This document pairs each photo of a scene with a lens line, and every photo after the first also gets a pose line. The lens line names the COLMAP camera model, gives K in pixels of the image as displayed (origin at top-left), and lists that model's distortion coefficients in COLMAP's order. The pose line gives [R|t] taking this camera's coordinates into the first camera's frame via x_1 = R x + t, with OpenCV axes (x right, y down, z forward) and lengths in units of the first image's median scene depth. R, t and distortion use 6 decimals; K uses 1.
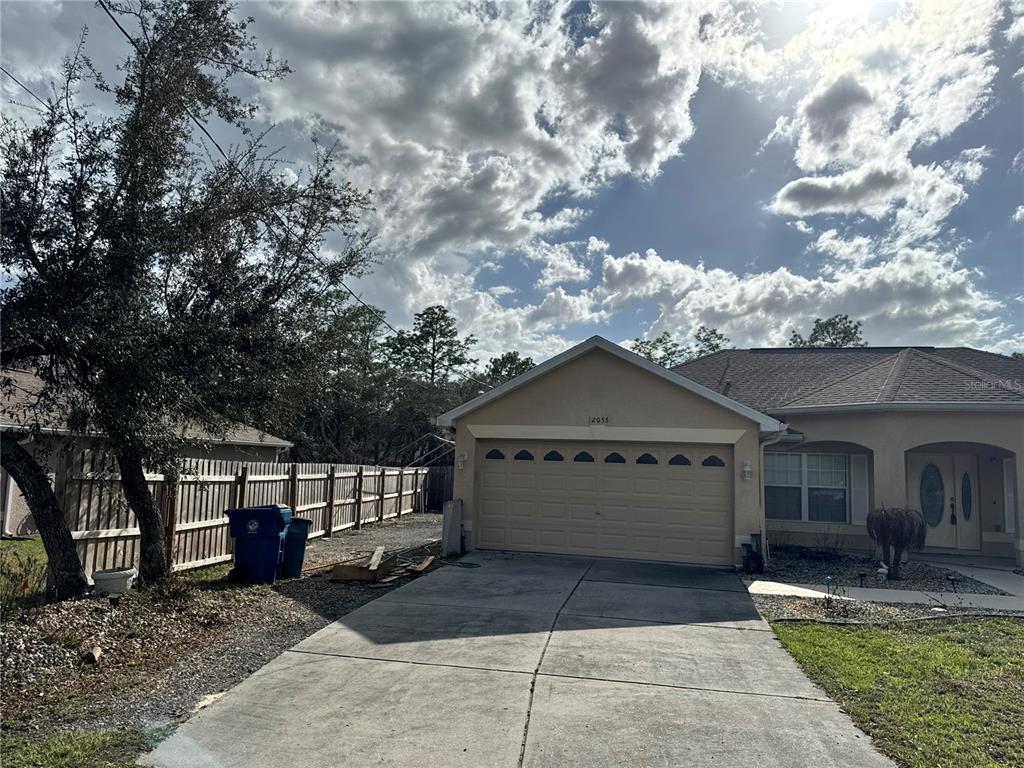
lens RADIAL K [[736.2, 0, 519.2], [0, 736.2, 383.5], [0, 0, 1]] dist [0.081061, -0.080699]
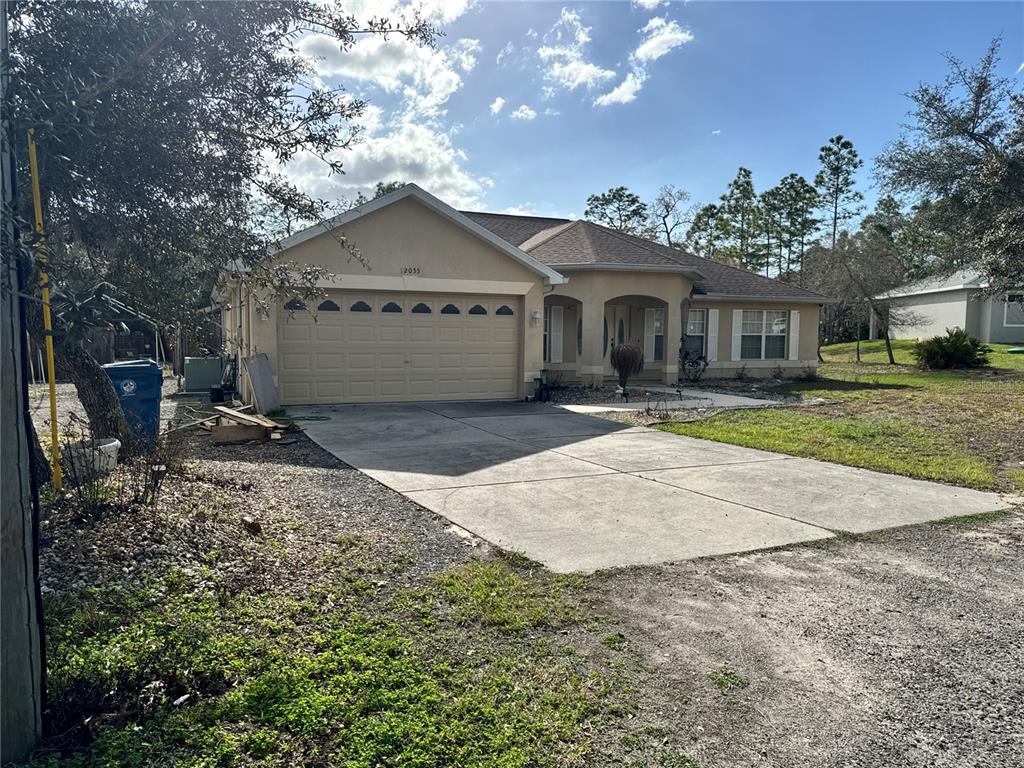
lens RADIAL K [[736.2, 0, 509.9], [0, 736.2, 369.1], [0, 0, 1]] dist [0.081061, -0.080699]
pose [[0.806672, -0.053037, 0.588615, -0.329327], [-0.045437, 0.987452, 0.151243, 0.019037], [-0.589250, -0.148748, 0.794140, 0.072381]]
